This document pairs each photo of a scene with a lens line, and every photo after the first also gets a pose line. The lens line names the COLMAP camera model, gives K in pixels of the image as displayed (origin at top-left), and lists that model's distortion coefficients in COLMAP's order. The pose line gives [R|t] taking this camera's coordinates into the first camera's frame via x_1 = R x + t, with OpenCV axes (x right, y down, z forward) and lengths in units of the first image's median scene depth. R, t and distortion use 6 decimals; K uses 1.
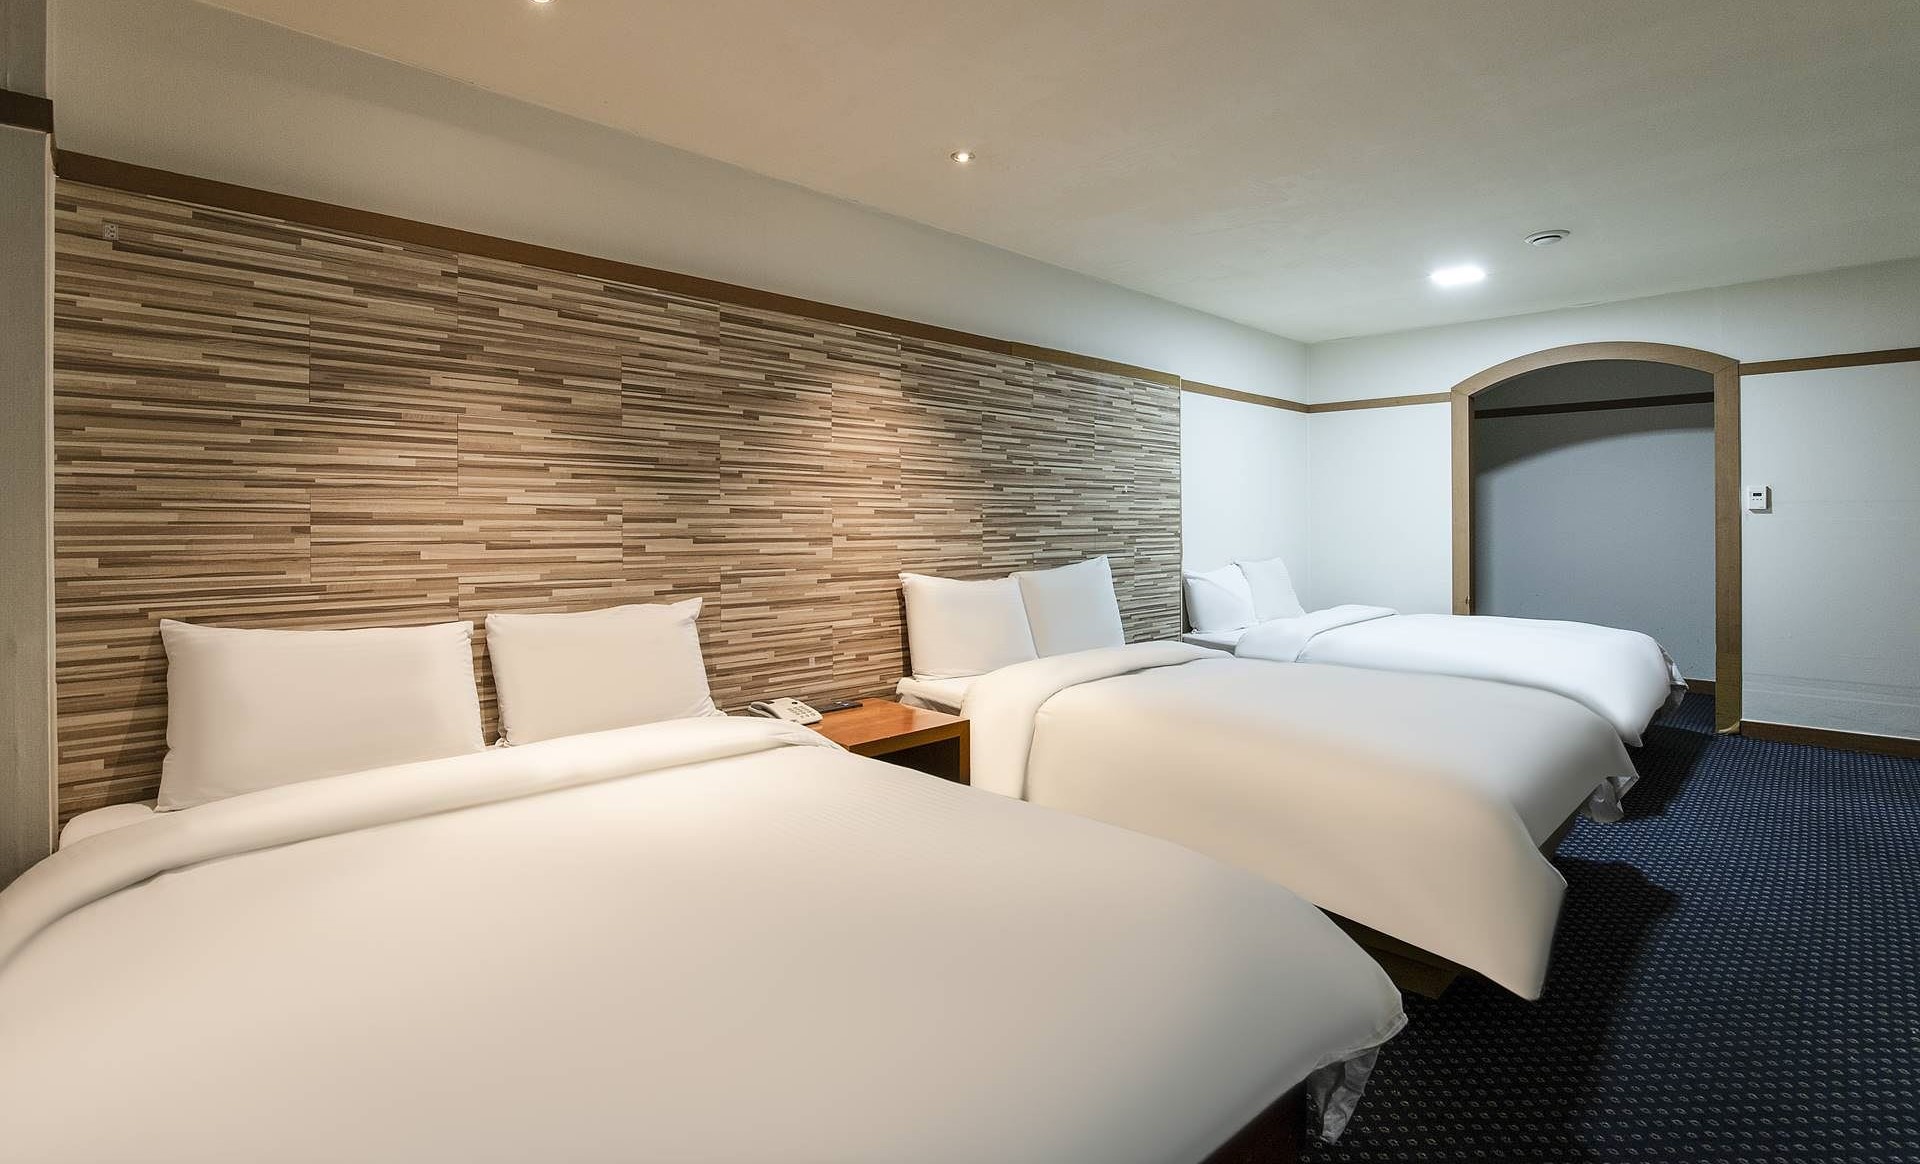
lens RADIAL K [[929.3, 0, 983.7], [0, 929.3, 522.9], [0, 0, 1]] dist [-0.033848, 0.007906]
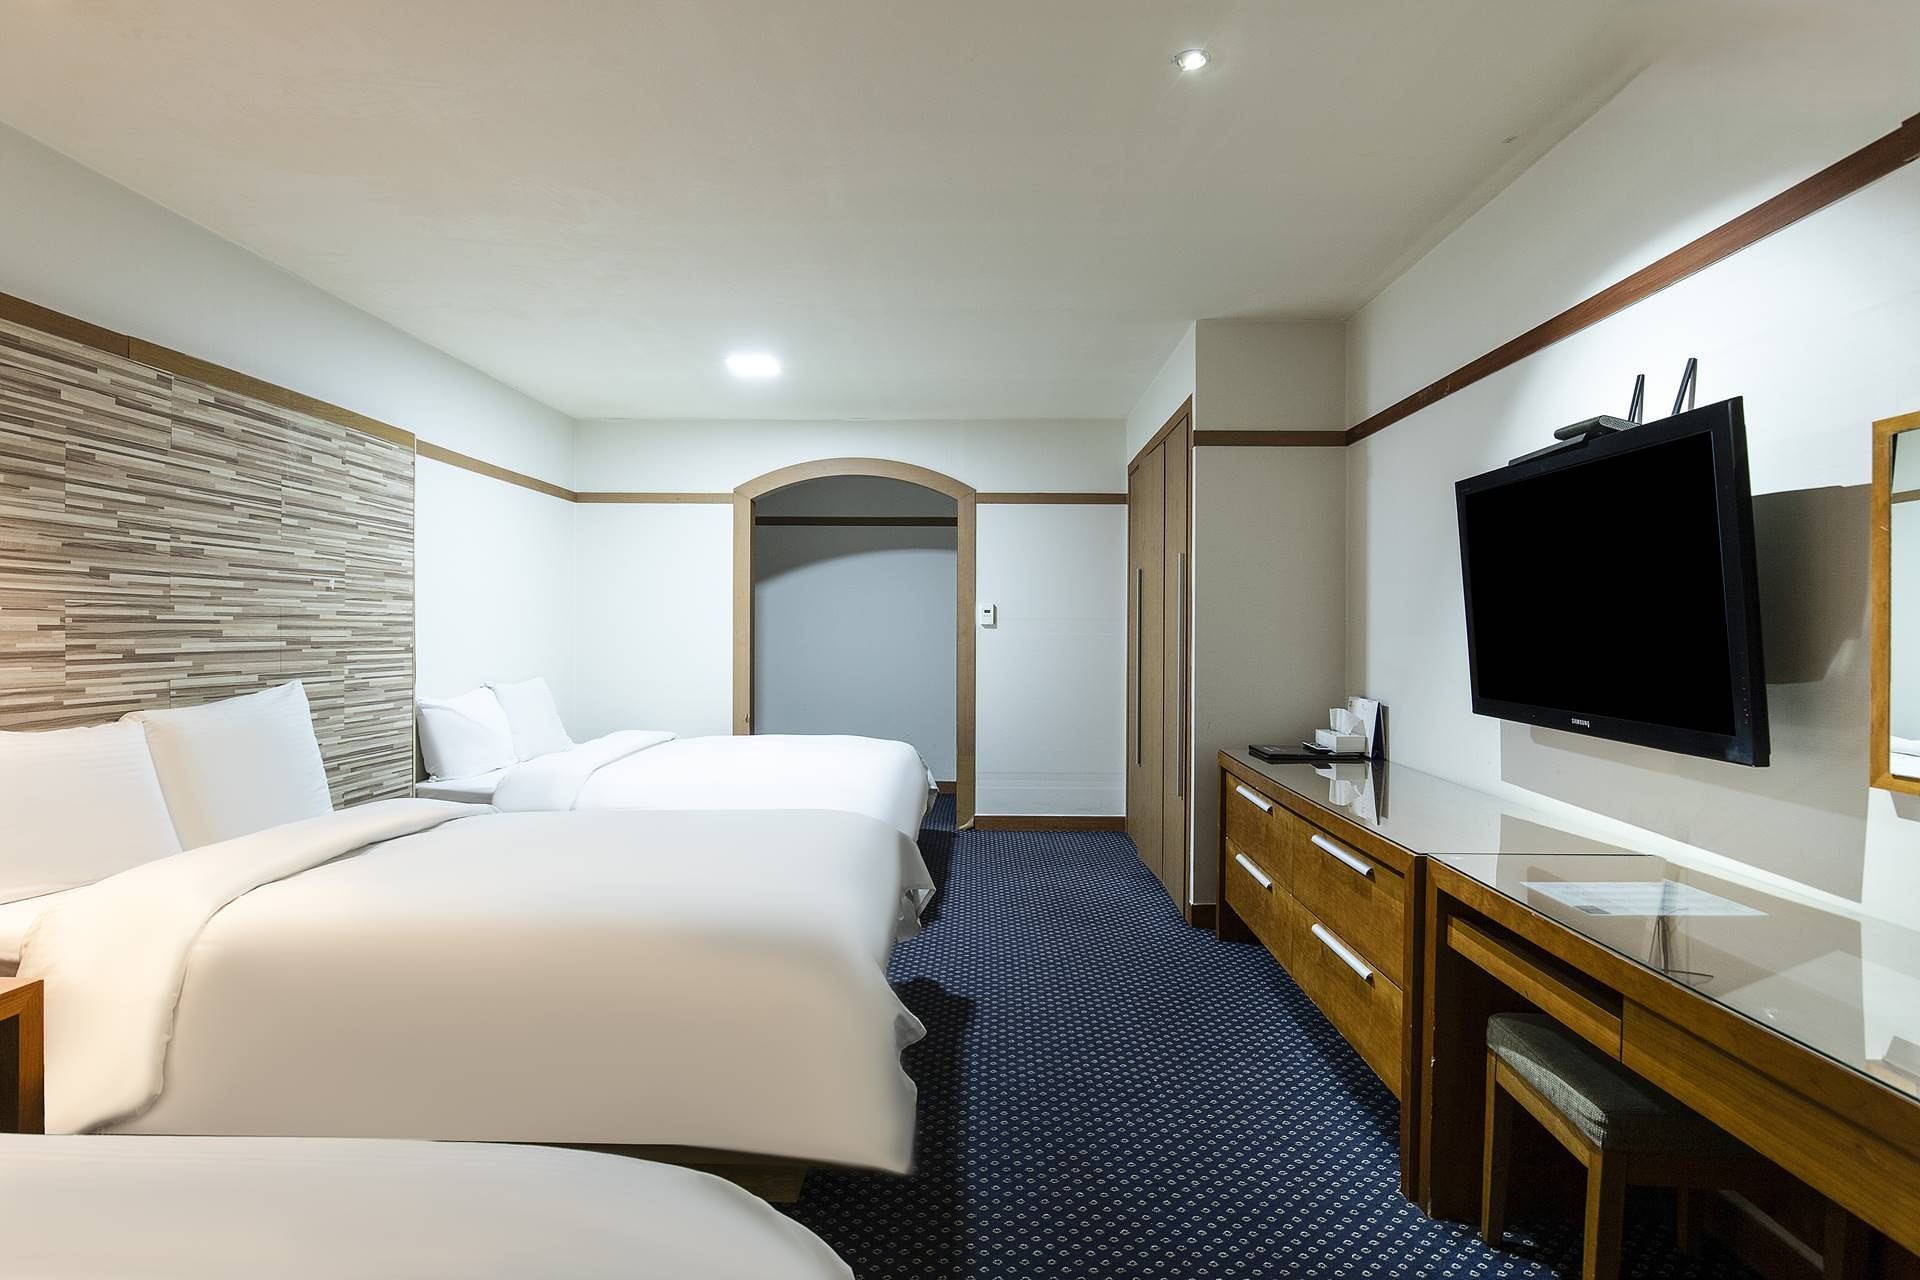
lens RADIAL K [[1010.0, 0, 969.4], [0, 1010.0, 635.4], [0, 0, 1]] dist [-0.019300, 0.001177]
pose [[0.728088, 0.005354, 0.685463, -0.014274], [-0.006360, 0.999979, -0.001055, -0.000417], [-0.685454, -0.003591, 0.728107, 0.128180]]
